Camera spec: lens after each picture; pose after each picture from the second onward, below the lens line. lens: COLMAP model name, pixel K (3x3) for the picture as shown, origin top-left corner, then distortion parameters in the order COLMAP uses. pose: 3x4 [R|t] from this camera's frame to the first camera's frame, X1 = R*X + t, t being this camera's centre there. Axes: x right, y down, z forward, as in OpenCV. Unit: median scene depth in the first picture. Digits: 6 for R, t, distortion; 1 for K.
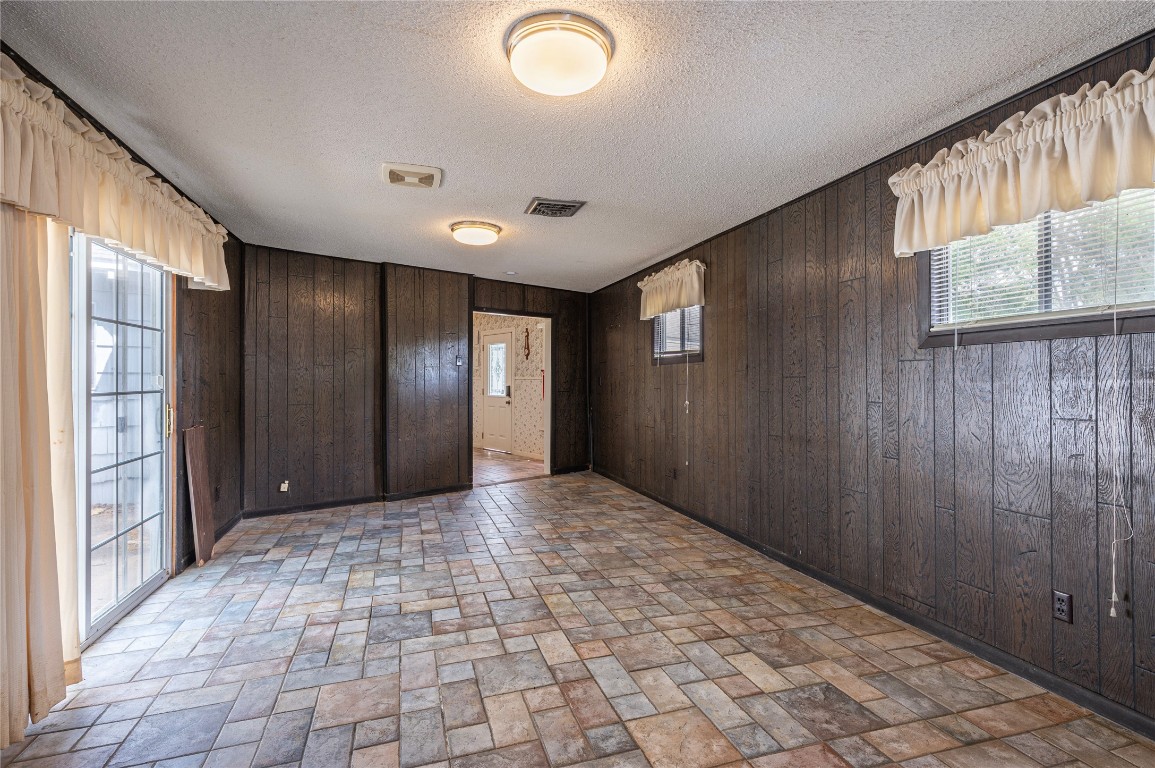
lens RADIAL K [[564.7, 0, 576.1], [0, 564.7, 379.5], [0, 0, 1]] dist [-0.000475, -0.000043]
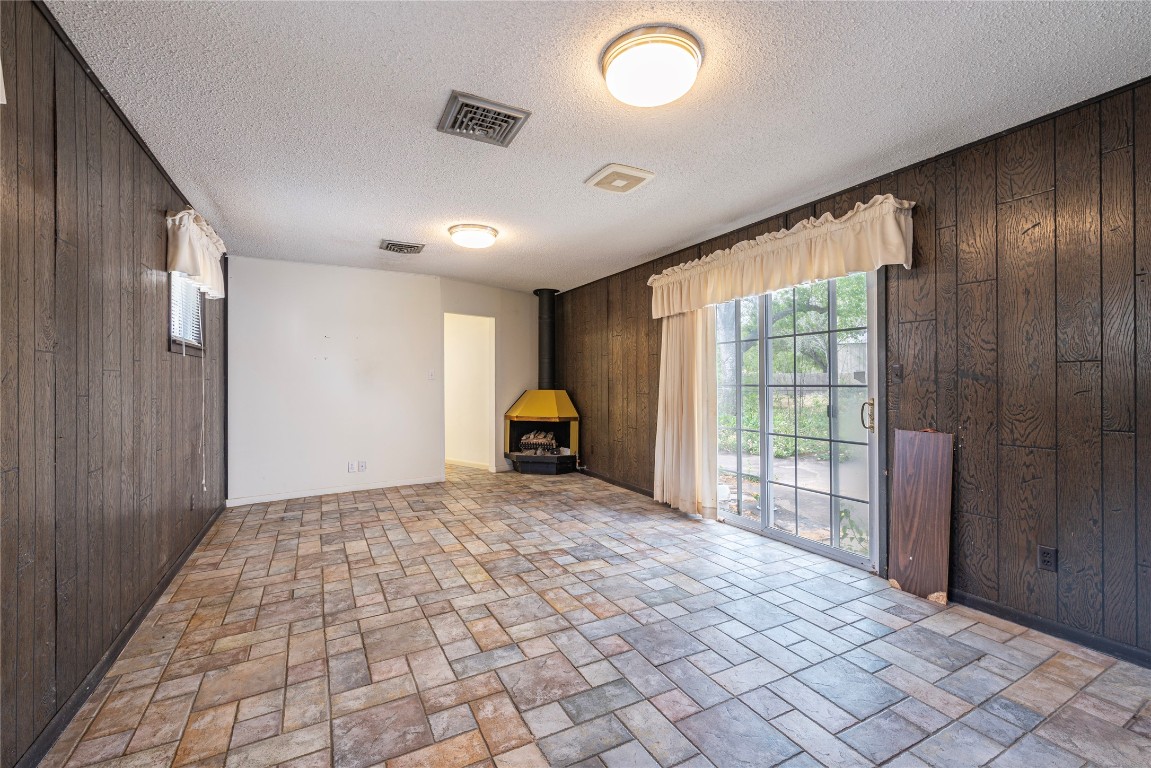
lens RADIAL K [[506.9, 0, 582.0], [0, 506.9, 382.3], [0, 0, 1]] dist [0.001195, 0.000100]
pose [[-0.982872, 0.004143, -0.184243, -0.054382], [0.004318, 0.999991, -0.000551, 0.014197], [0.184239, -0.001337, -0.982881, 2.011916]]
